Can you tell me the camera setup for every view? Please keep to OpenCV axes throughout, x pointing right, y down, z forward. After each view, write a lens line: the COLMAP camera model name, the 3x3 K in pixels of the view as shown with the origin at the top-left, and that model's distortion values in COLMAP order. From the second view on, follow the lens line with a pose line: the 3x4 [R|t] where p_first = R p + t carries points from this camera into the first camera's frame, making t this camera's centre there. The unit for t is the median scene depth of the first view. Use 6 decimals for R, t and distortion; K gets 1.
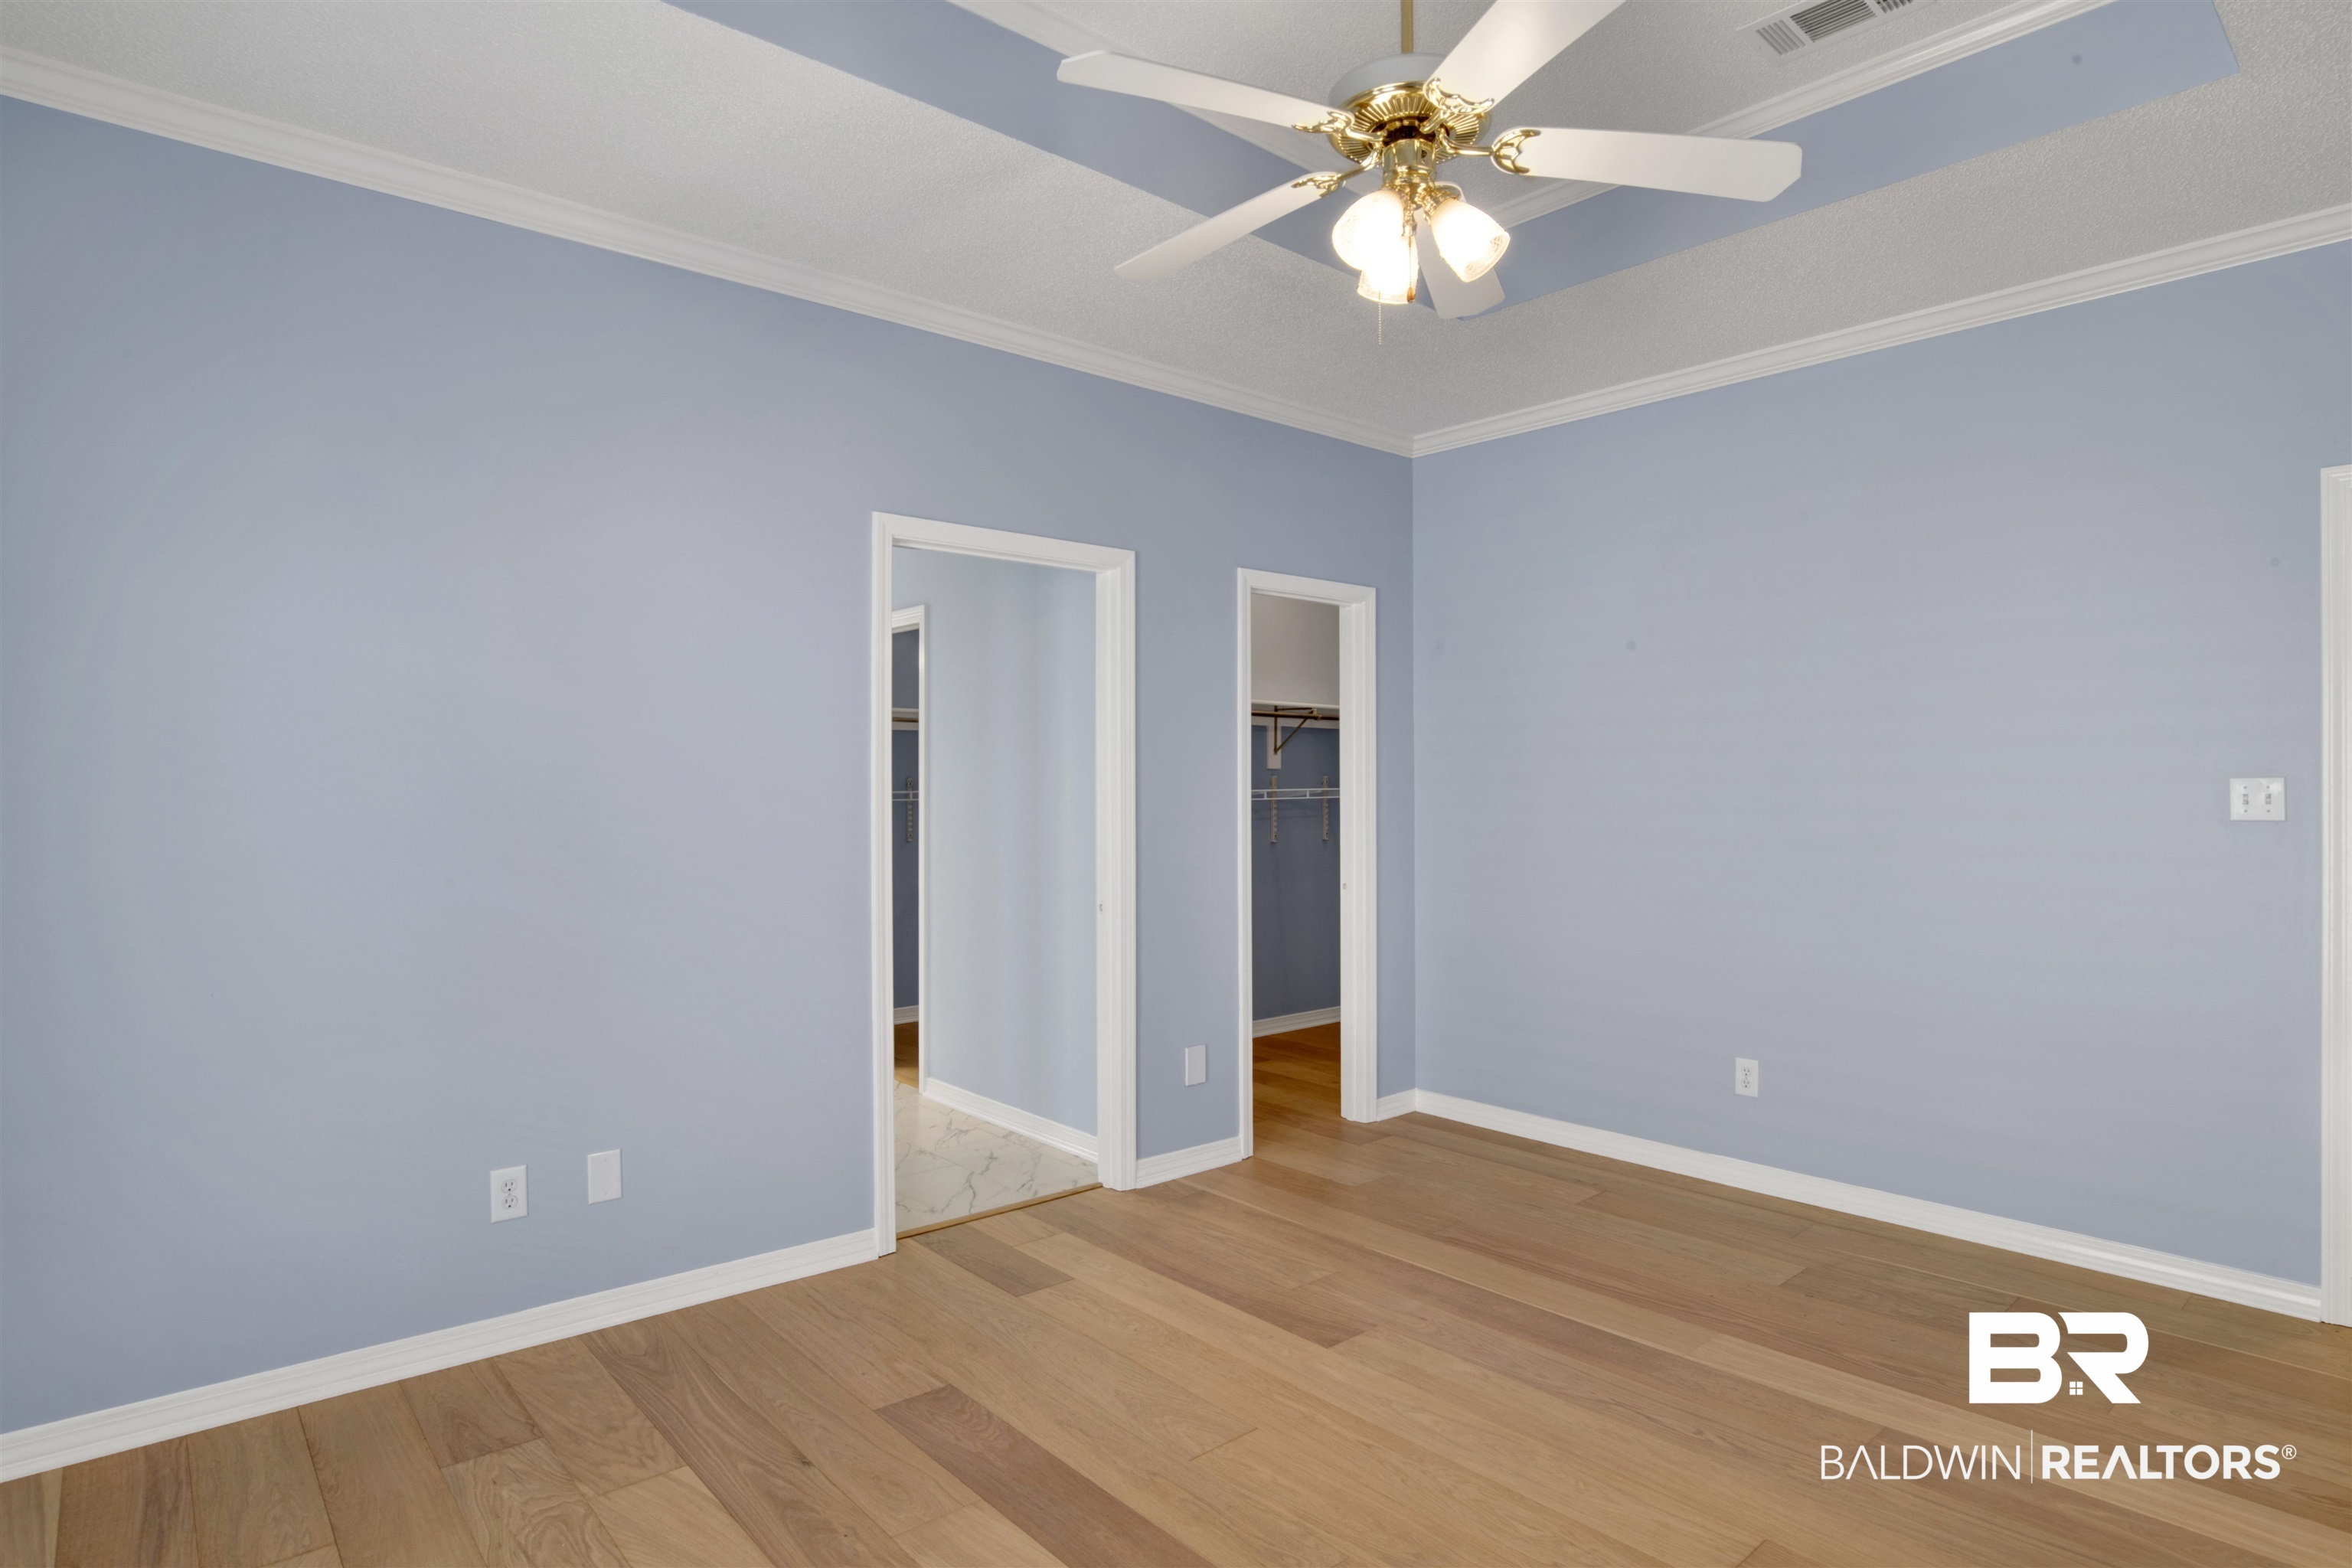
lens RADIAL K [[1268.3, 0, 1176.0], [0, 1268.3, 784.0], [0, 0, 1]] dist [-0.068950, 0.031563]
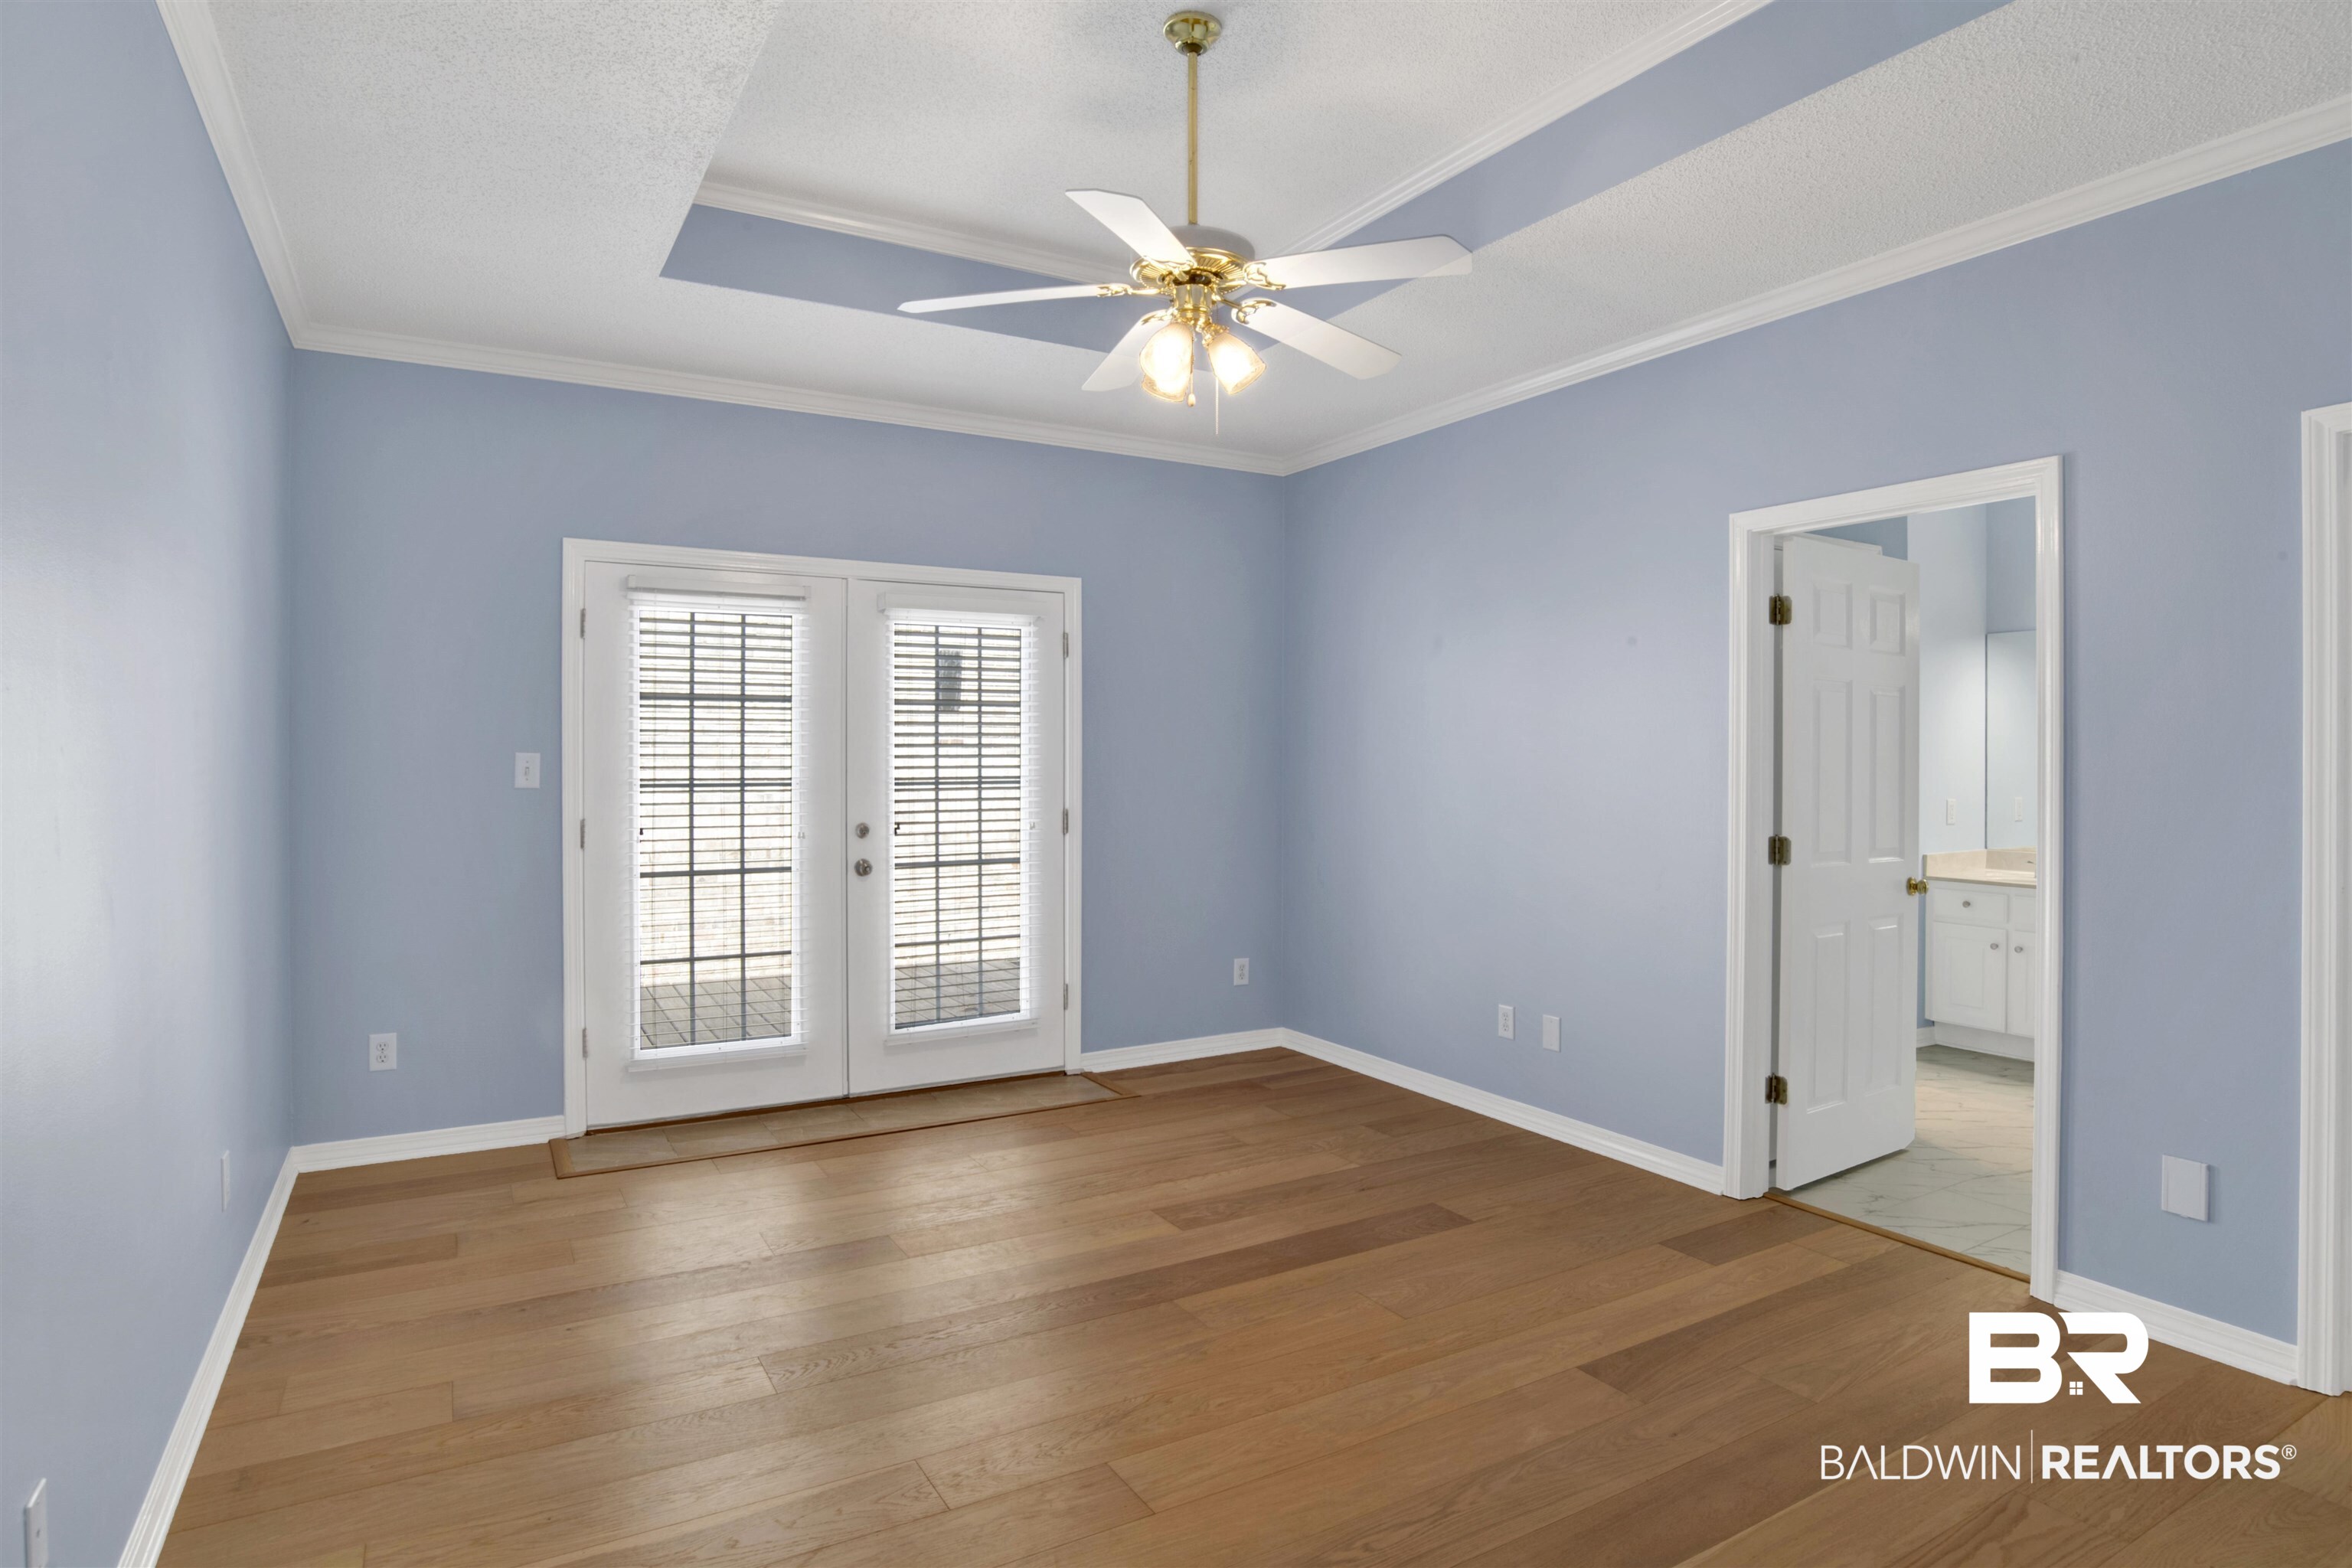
lens RADIAL K [[1276.6, 0, 1246.2], [0, 1276.6, 776.2], [0, 0, 1]] dist [-0.064928, 0.000555]
pose [[-0.160420, 0.010552, -0.986992, 1.070988], [-0.000963, 0.999941, 0.010847, -0.000028], [0.987048, 0.002690, -0.160400, 0.900391]]
